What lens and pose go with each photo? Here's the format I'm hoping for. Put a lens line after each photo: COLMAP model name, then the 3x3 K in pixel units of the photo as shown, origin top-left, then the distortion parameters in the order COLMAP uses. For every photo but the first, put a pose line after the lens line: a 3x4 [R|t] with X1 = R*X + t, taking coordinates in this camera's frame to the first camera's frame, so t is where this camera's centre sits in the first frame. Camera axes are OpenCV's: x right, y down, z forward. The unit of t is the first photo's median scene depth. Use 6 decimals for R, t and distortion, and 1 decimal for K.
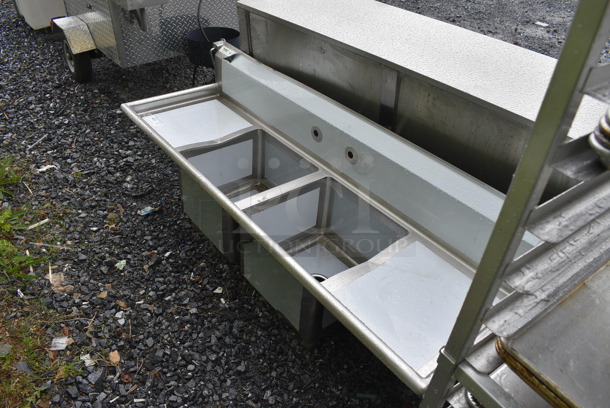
lens RADIAL K [[475.6, 0, 303.3], [0, 475.6, 202.1], [0, 0, 1]] dist [-0.092556, 0.007606]
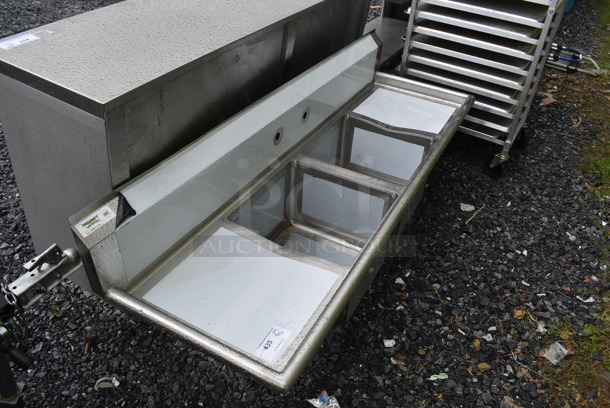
lens RADIAL K [[475.6, 0, 303.3], [0, 475.6, 202.1], [0, 0, 1]] dist [-0.092556, 0.007606]
pose [[-0.376803, -0.611624, 0.695655, -0.706478], [0.483428, 0.510771, 0.710922, -0.713867], [-0.790137, 0.604177, 0.103216, 0.983396]]
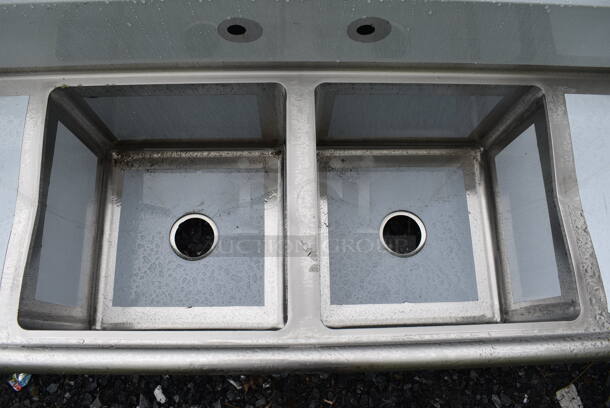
lens RADIAL K [[475.6, 0, 303.3], [0, 475.6, 202.1], [0, 0, 1]] dist [-0.092556, 0.007606]
pose [[0.614438, -0.773406, 0.155914, -0.112268], [0.476382, 0.521213, 0.708094, -0.329408], [-0.628908, -0.360806, 0.688690, 0.678847]]
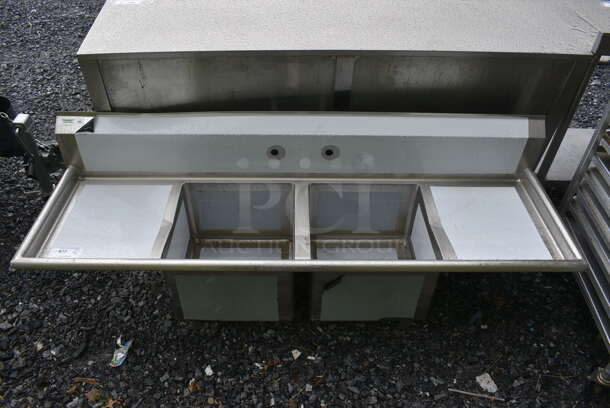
lens RADIAL K [[475.6, 0, 303.3], [0, 475.6, 202.1], [0, 0, 1]] dist [-0.092556, 0.007606]
pose [[0.616386, -0.548309, 0.565177, -0.534144], [0.482284, 0.830238, 0.279477, -0.307572], [-0.622471, 0.100311, 0.776188, 0.269929]]
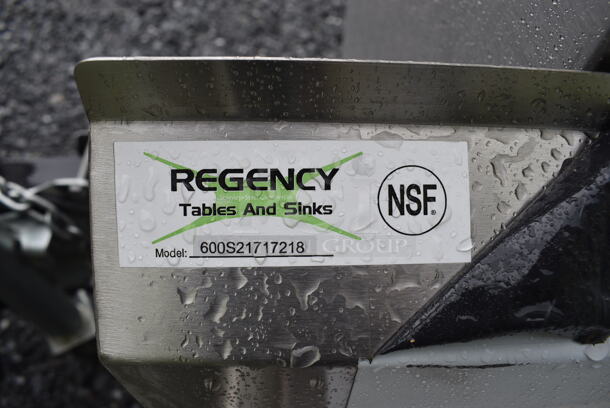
lens RADIAL K [[475.6, 0, 303.3], [0, 475.6, 202.1], [0, 0, 1]] dist [-0.092556, 0.007606]
pose [[0.618622, -0.654902, 0.434062, -0.237331], [0.497416, 0.754098, 0.428851, -0.436658], [-0.608180, -0.049388, 0.792261, 1.209617]]
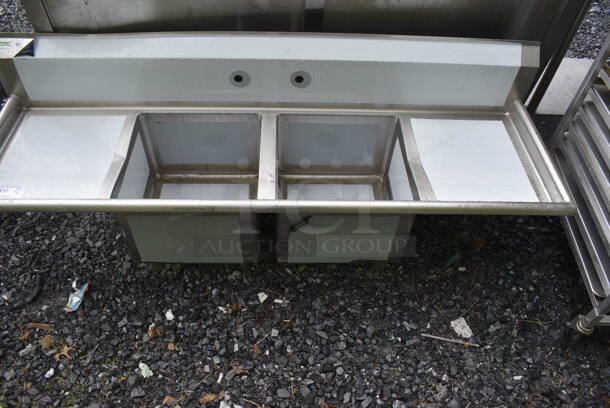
lens RADIAL K [[475.6, 0, 303.3], [0, 475.6, 202.1], [0, 0, 1]] dist [-0.092556, 0.007606]
pose [[0.605507, -0.624135, 0.493777, -0.462229], [0.468857, 0.781105, 0.412369, -0.273534], [-0.643066, -0.018182, 0.765595, 0.307290]]
